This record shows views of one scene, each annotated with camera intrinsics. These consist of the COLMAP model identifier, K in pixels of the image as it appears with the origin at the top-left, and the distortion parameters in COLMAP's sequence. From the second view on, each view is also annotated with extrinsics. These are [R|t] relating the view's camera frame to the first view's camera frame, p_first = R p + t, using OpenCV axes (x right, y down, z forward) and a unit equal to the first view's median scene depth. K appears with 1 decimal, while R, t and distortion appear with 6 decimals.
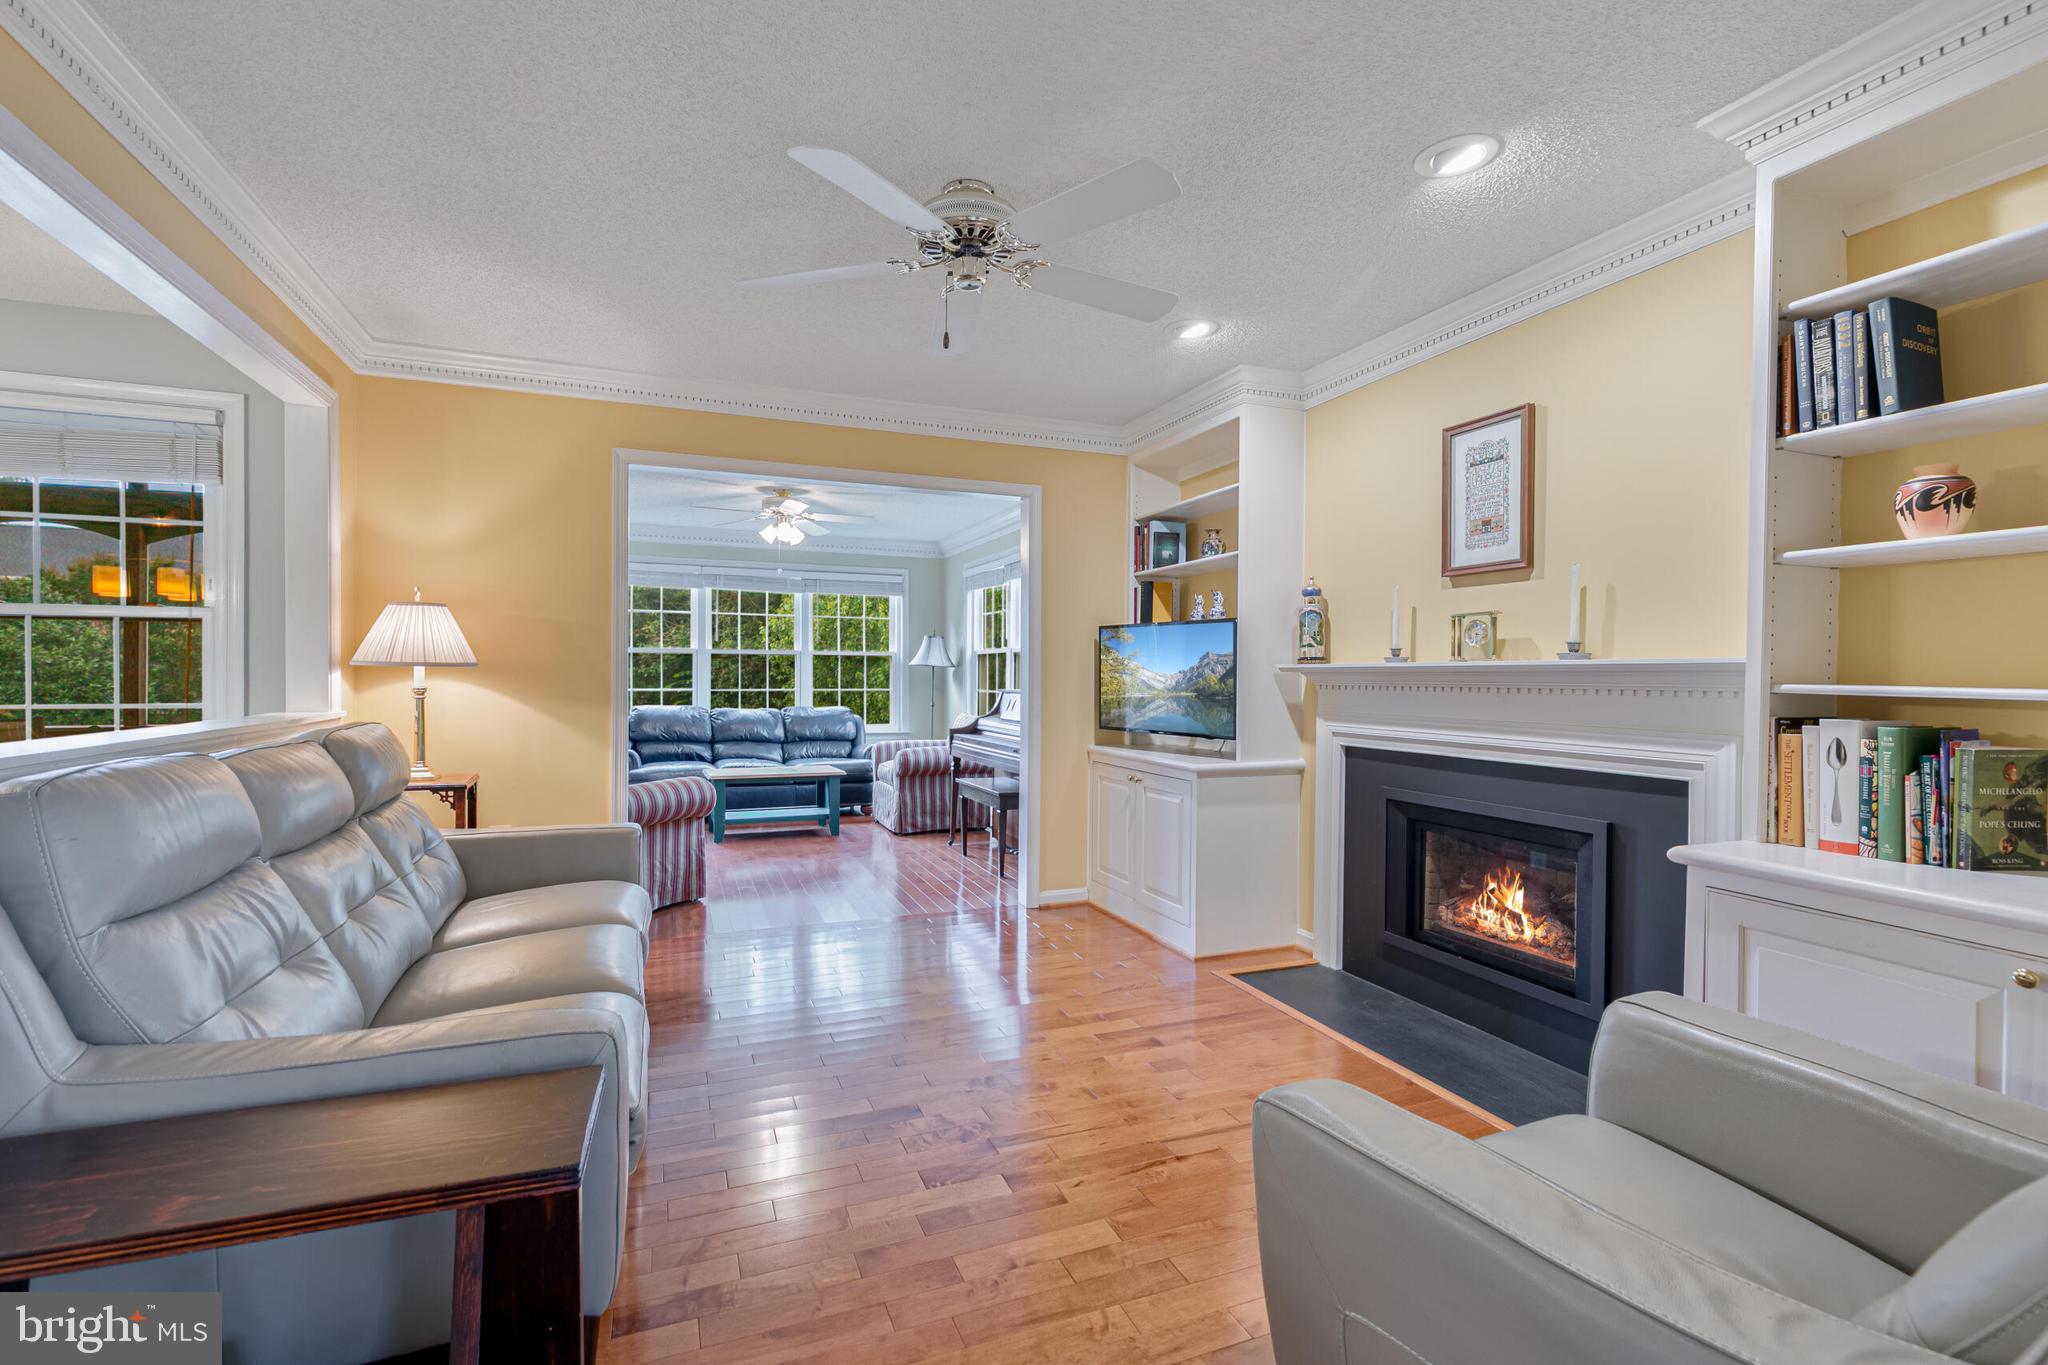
lens RADIAL K [[923.6, 0, 1022.0], [0, 923.6, 682.9], [0, 0, 1]] dist [0.008698, -0.000181]
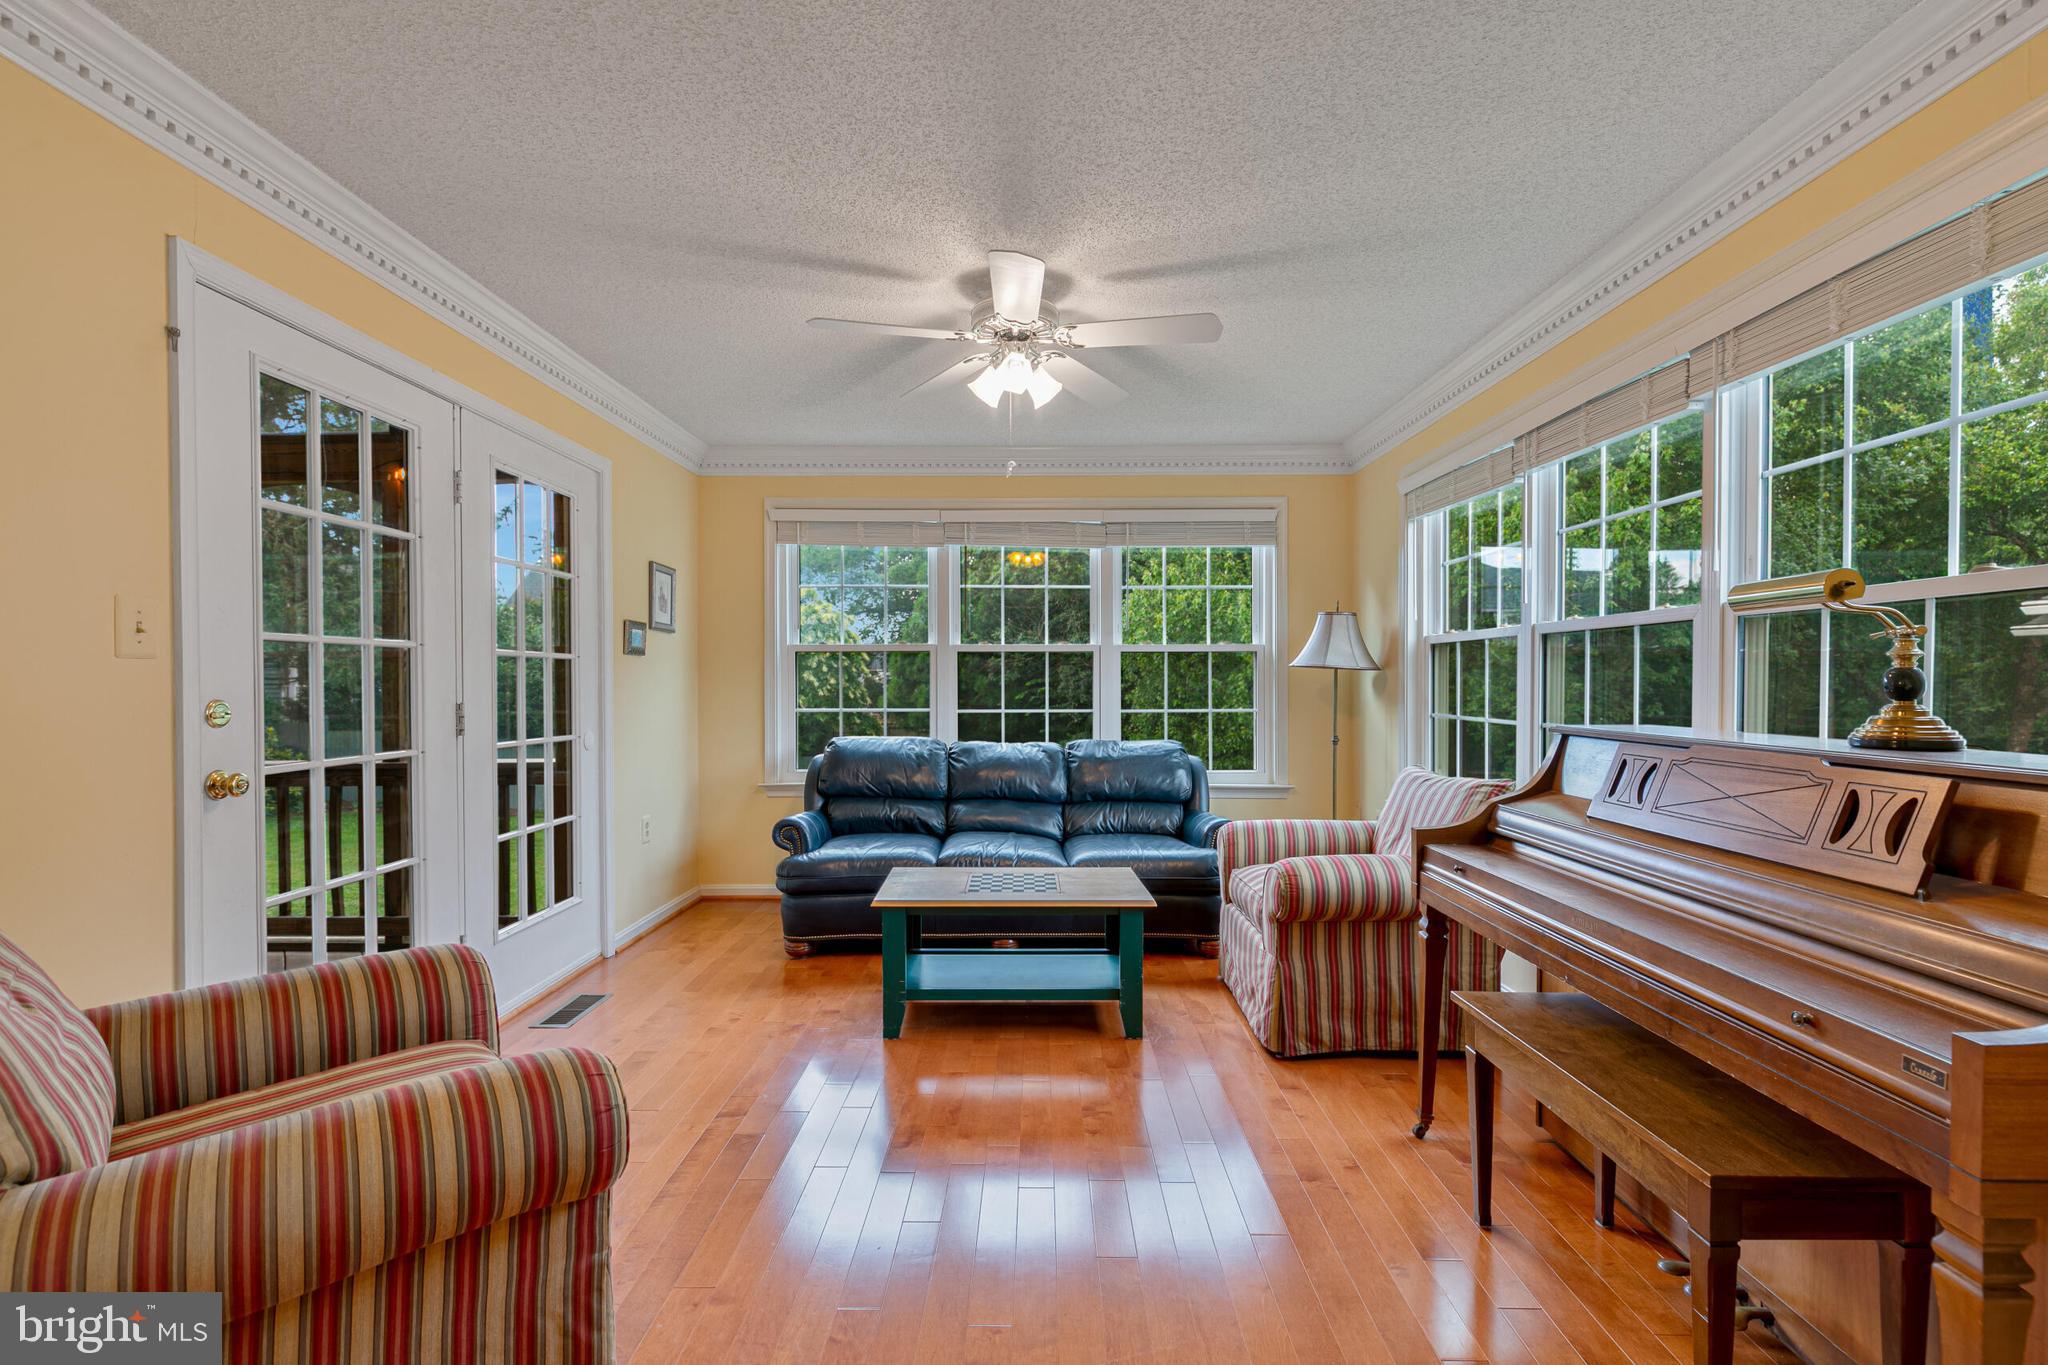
lens RADIAL K [[923.6, 0, 1022.0], [0, 923.6, 682.9], [0, 0, 1]] dist [0.008698, -0.000181]
pose [[0.926004, -0.004447, -0.377489, -0.064195], [0.001732, 0.999970, -0.007531, -0.006296], [0.377511, 0.006320, 0.925984, 0.447565]]
